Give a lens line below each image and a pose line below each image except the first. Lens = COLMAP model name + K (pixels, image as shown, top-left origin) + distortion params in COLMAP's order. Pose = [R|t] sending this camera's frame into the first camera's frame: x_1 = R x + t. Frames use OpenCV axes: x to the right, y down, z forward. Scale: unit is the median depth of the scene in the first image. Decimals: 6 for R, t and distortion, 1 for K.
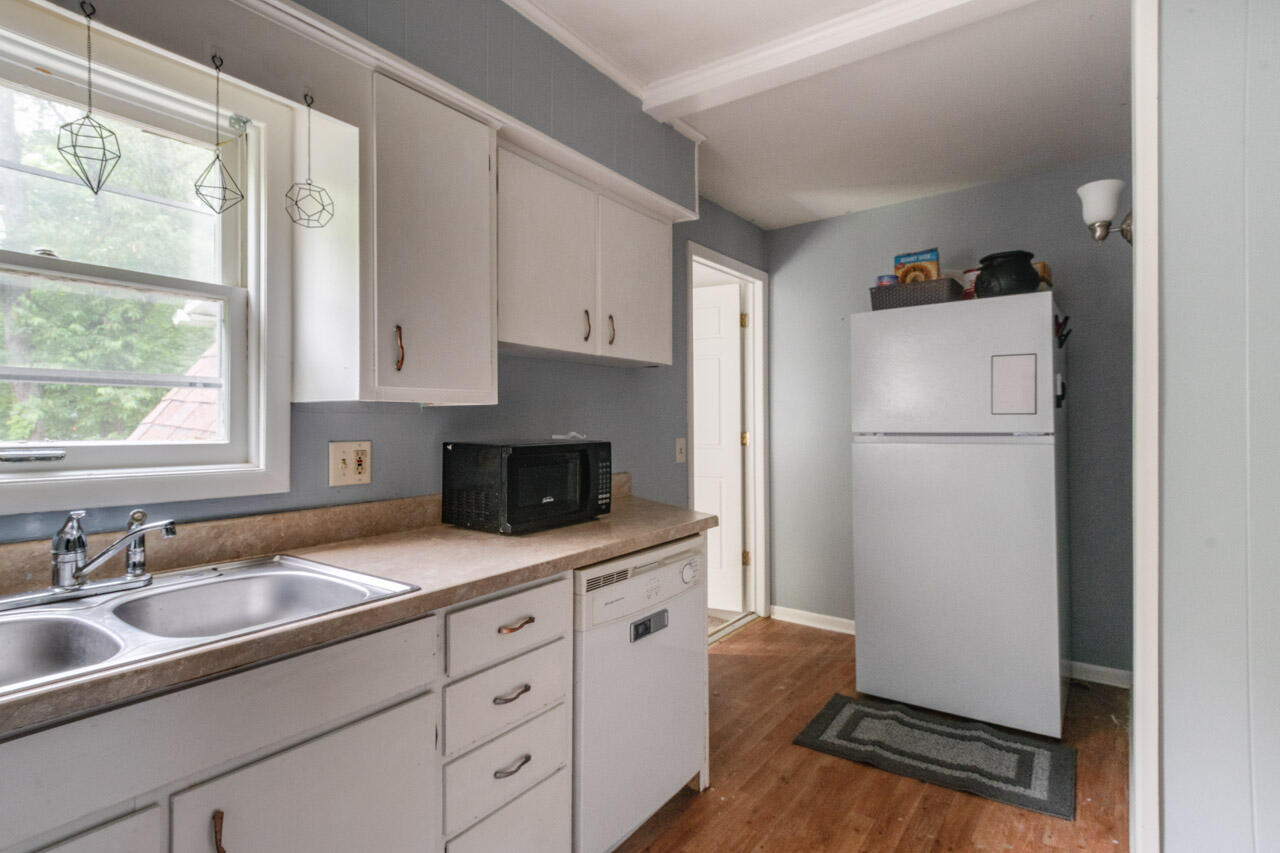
lens RADIAL K [[660.3, 0, 653.9], [0, 660.3, 411.8], [0, 0, 1]] dist [-0.000478, -0.000896]
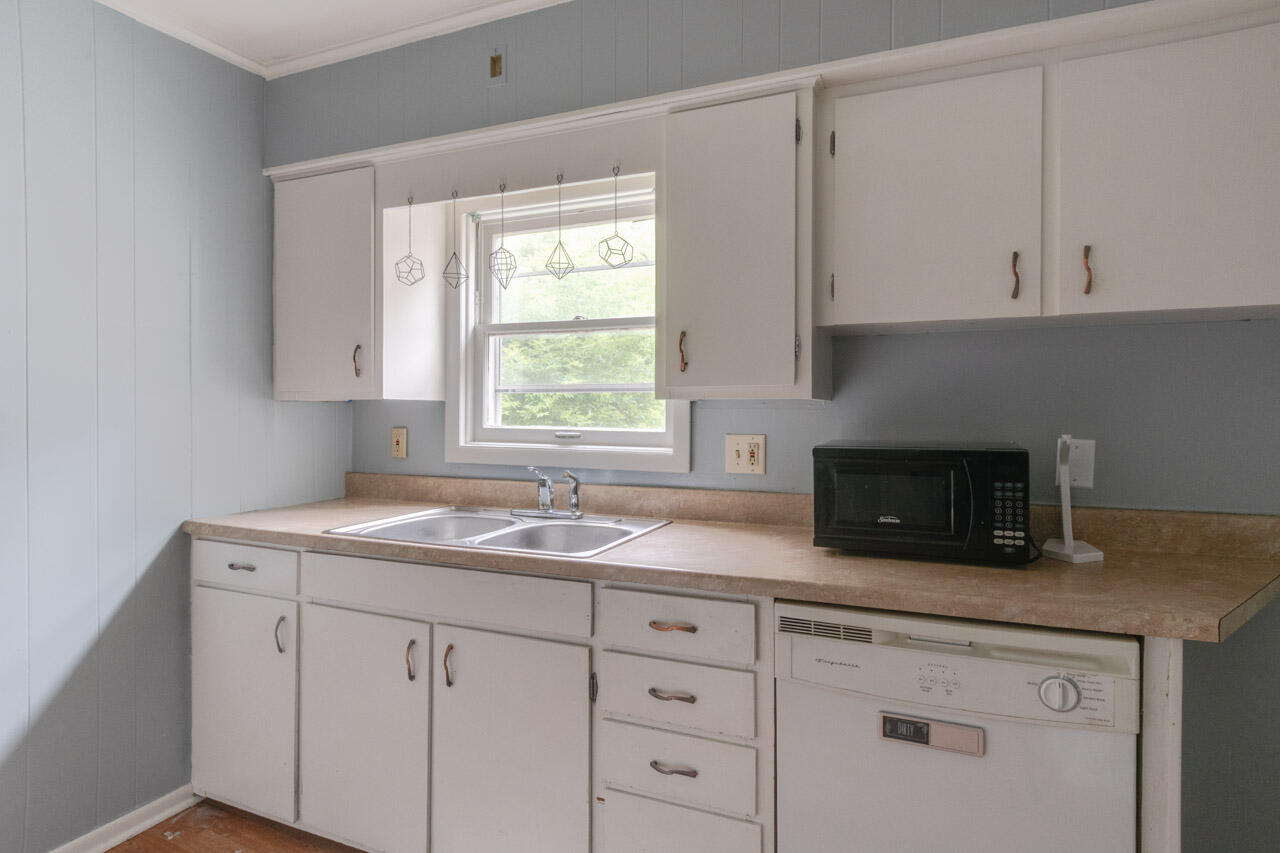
lens RADIAL K [[660.3, 0, 653.9], [0, 660.3, 411.8], [0, 0, 1]] dist [-0.000478, -0.000896]
pose [[0.197634, 0.001742, -0.980274, 0.614952], [0.010396, 0.999938, 0.003873, 0.000169], [0.980221, -0.010957, 0.197604, 0.646122]]
